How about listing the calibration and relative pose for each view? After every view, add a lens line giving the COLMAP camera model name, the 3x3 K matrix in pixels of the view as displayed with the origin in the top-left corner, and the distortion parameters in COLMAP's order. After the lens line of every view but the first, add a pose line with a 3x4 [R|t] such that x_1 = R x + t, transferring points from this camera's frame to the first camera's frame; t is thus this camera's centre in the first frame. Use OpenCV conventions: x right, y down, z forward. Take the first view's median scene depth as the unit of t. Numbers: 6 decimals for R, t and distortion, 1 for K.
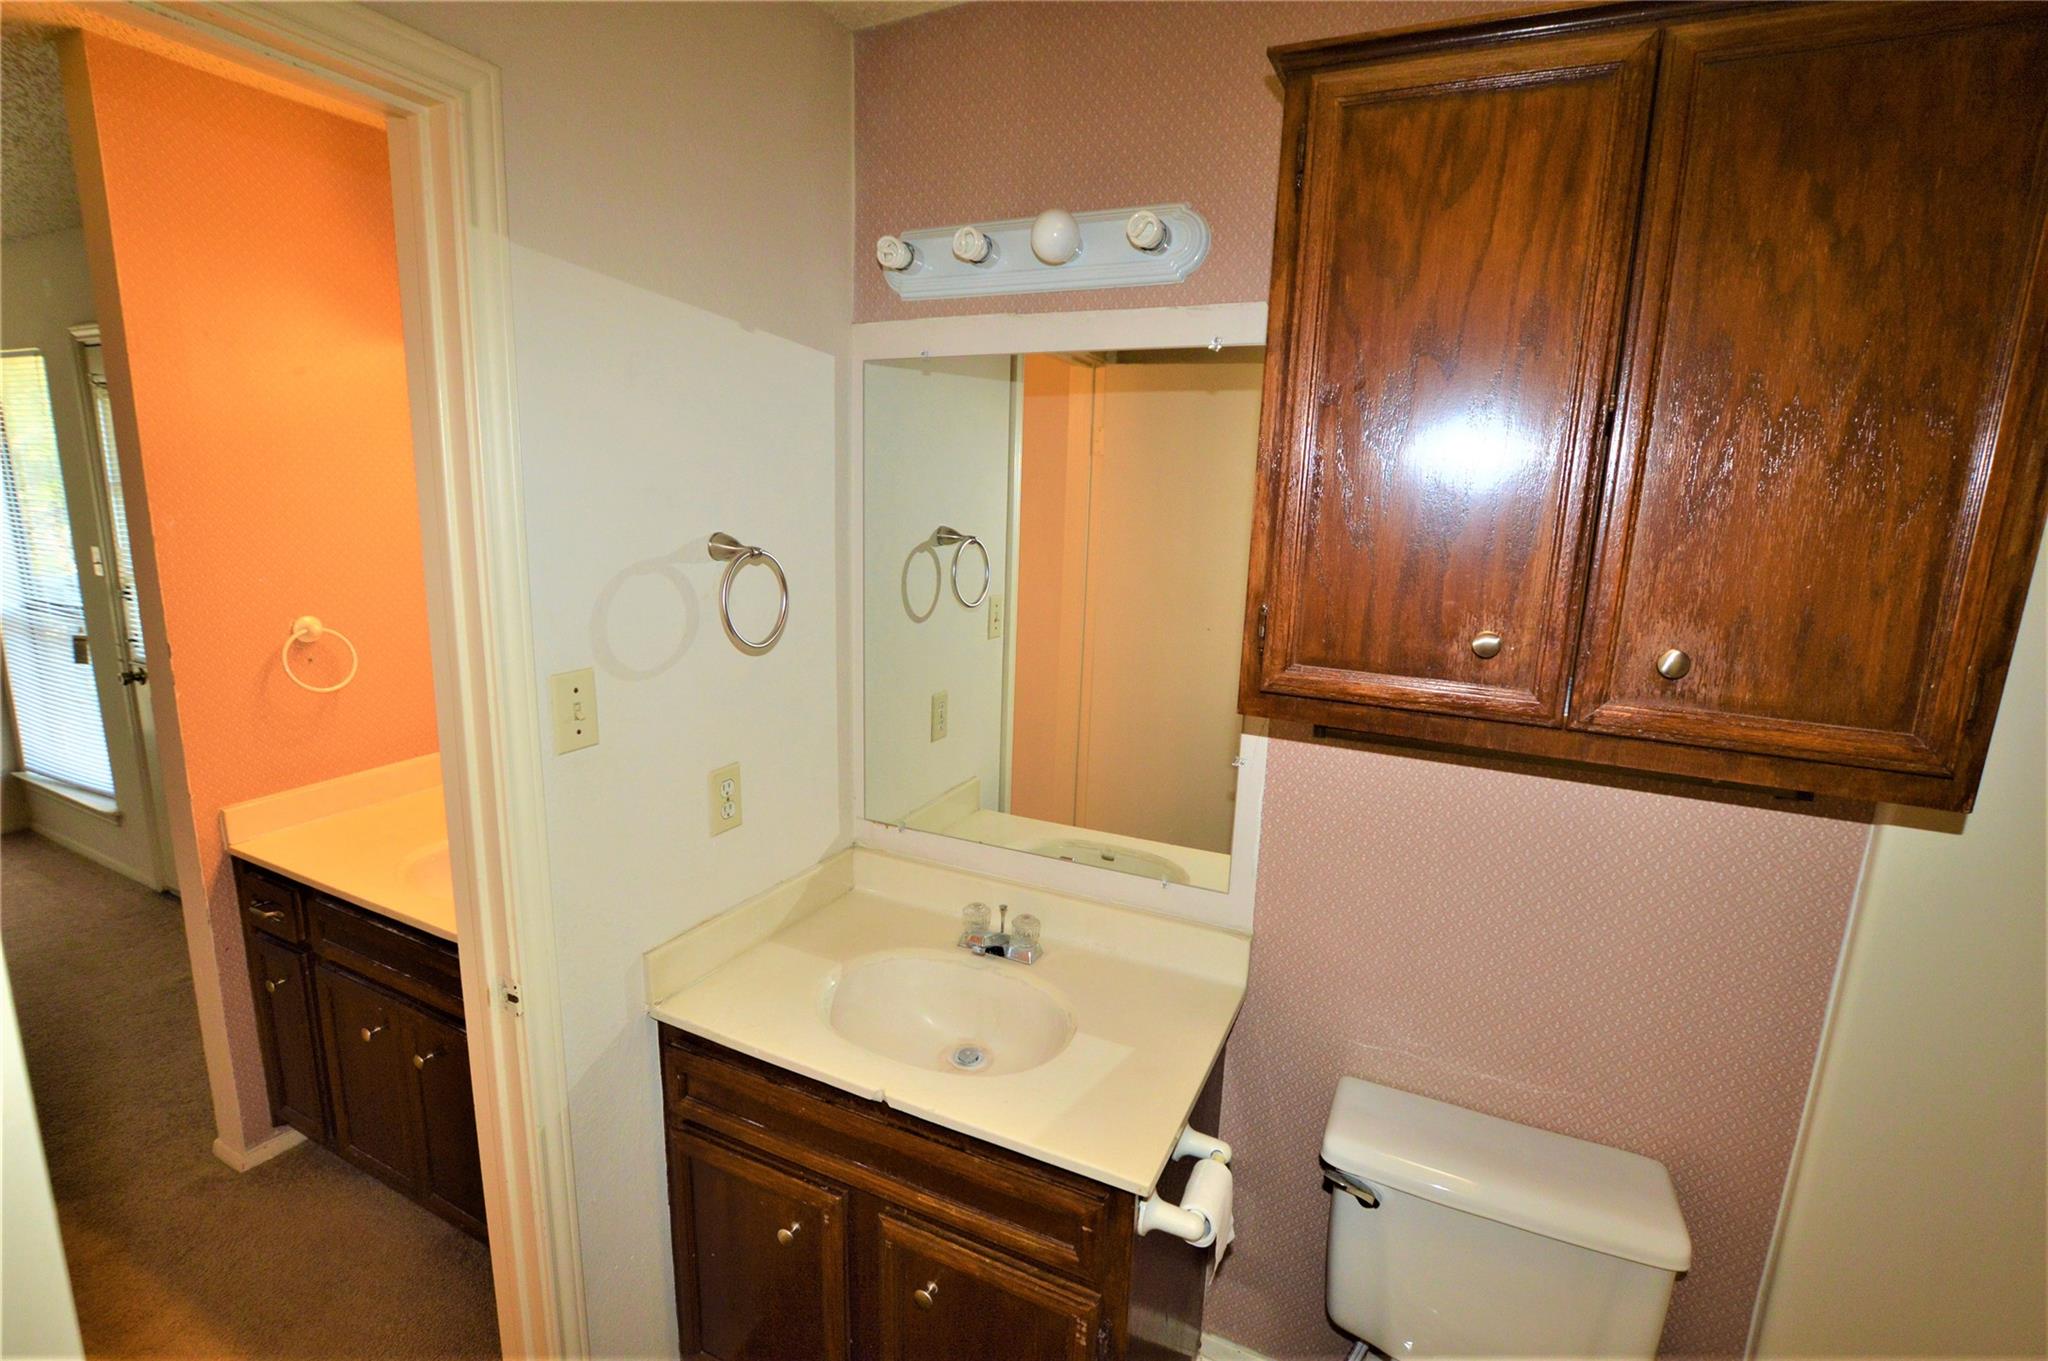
lens RADIAL K [[915.3, 0, 1019.0], [0, 915.3, 678.2], [0, 0, 1]] dist [-0.026176, 0.003034]
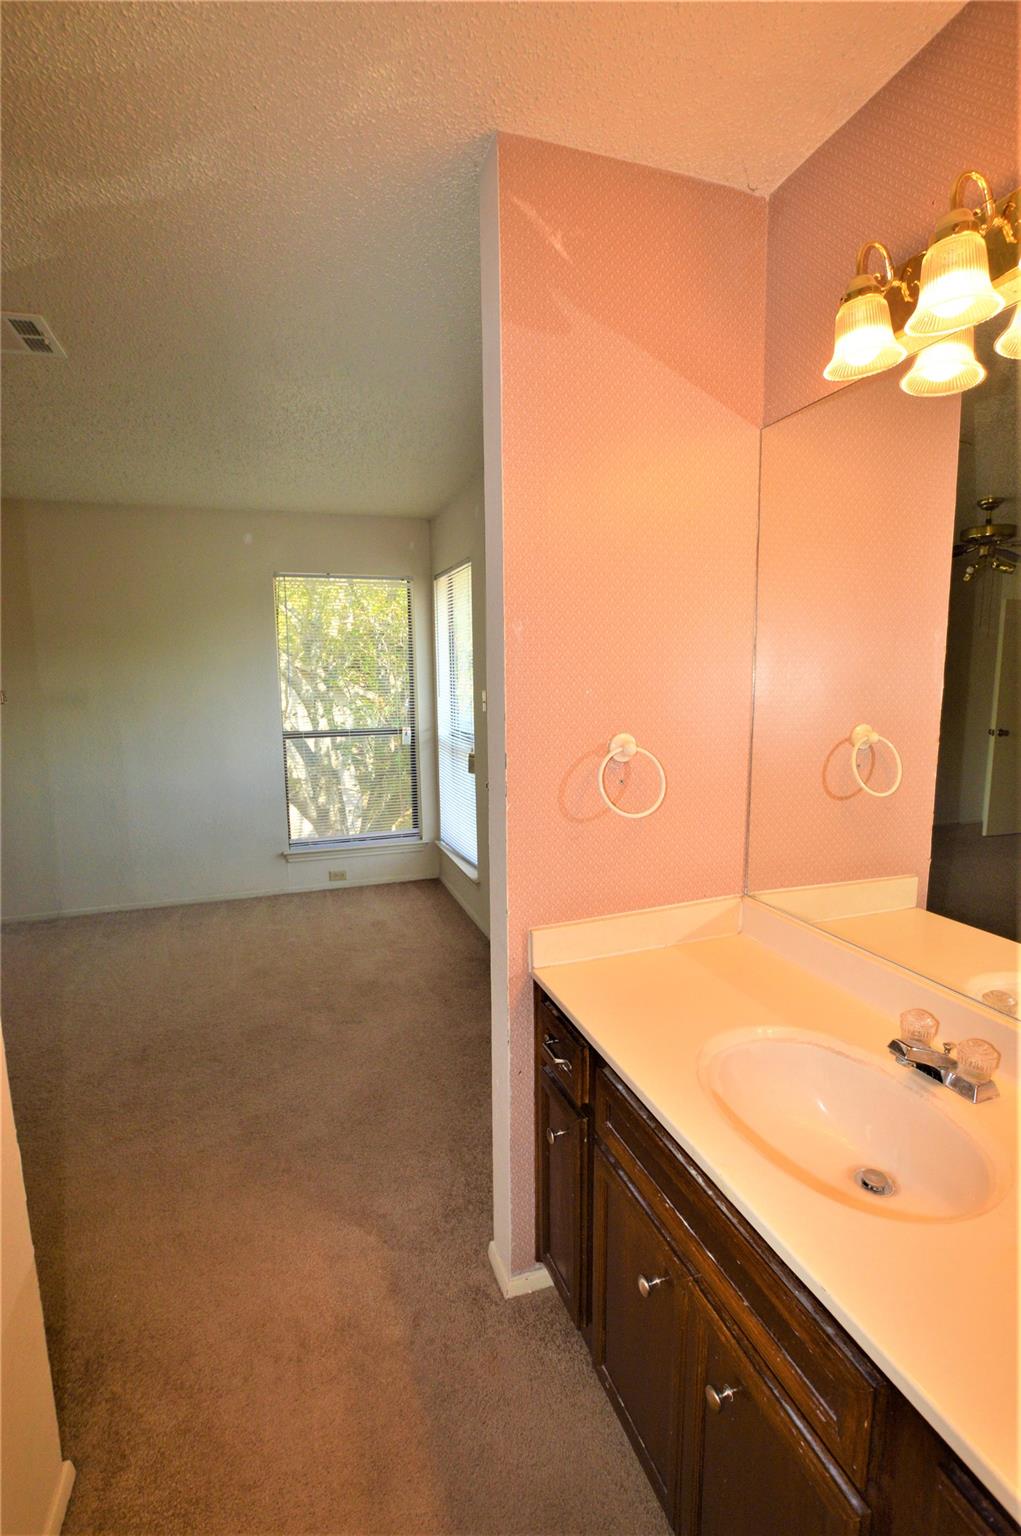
lens RADIAL K [[686.5, 0, 505.2], [0, 686.5, 771.9], [0, 0, 1]] dist [-0.026176, 0.003034]
pose [[0.705141, 0.058608, -0.706641, -0.377441], [-0.103770, 0.994378, -0.021077, -0.002141], [0.701433, 0.088191, 0.707259, 0.421634]]
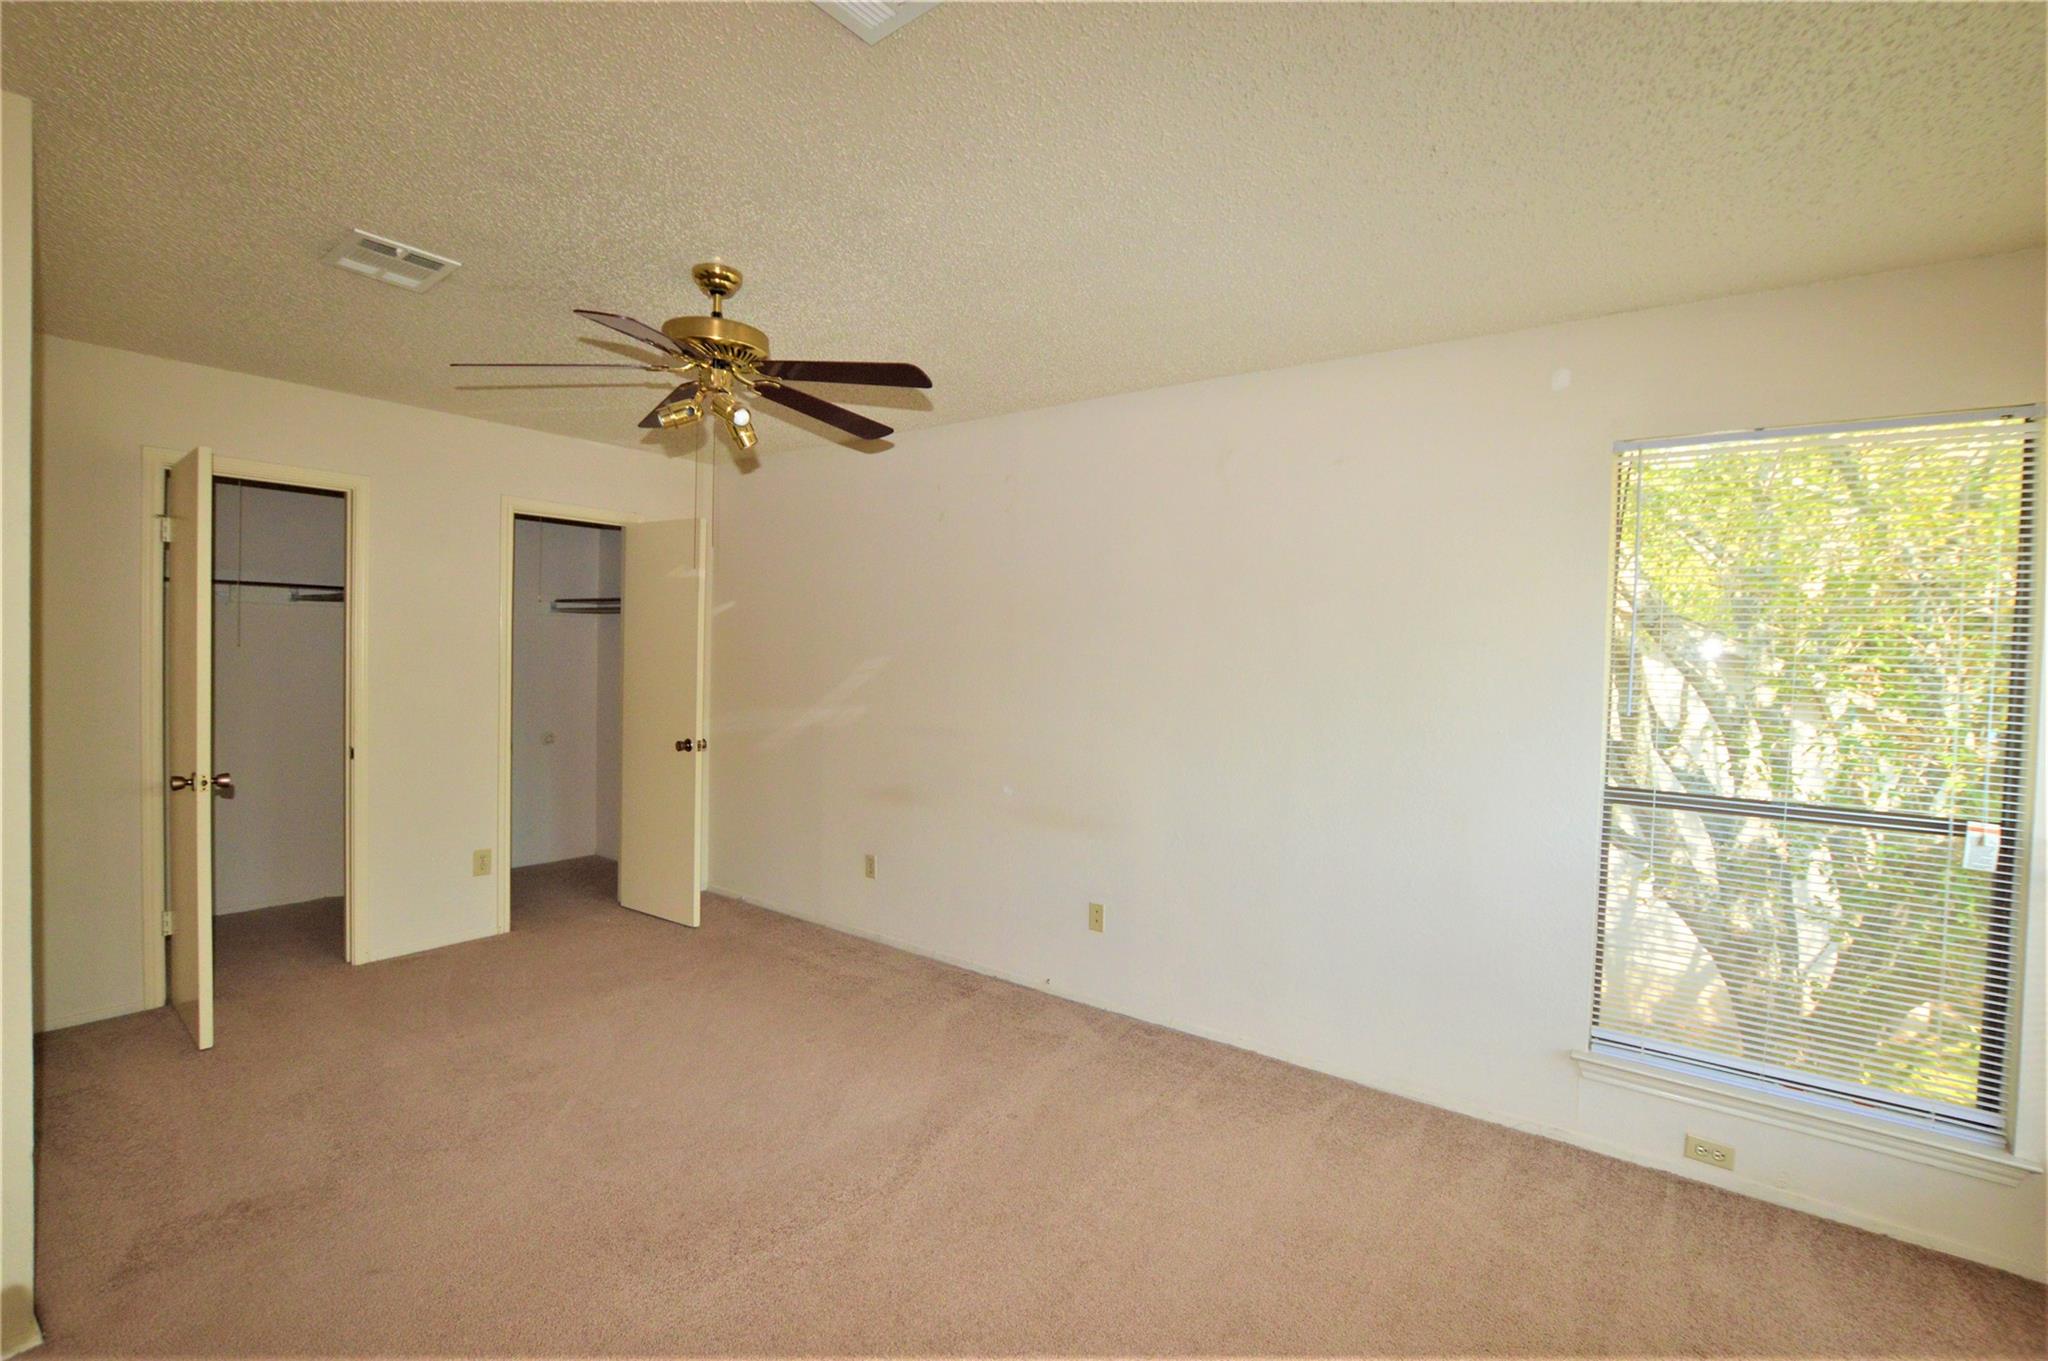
lens RADIAL K [[915.3, 0, 1004.9], [0, 915.3, 674.9], [0, 0, 1]] dist [-0.026176, 0.003034]
pose [[-0.193940, -0.011429, -0.980947, -0.913400], [-0.228129, 0.973045, 0.033766, -0.105895], [0.954120, 0.230331, -0.191320, 0.804490]]
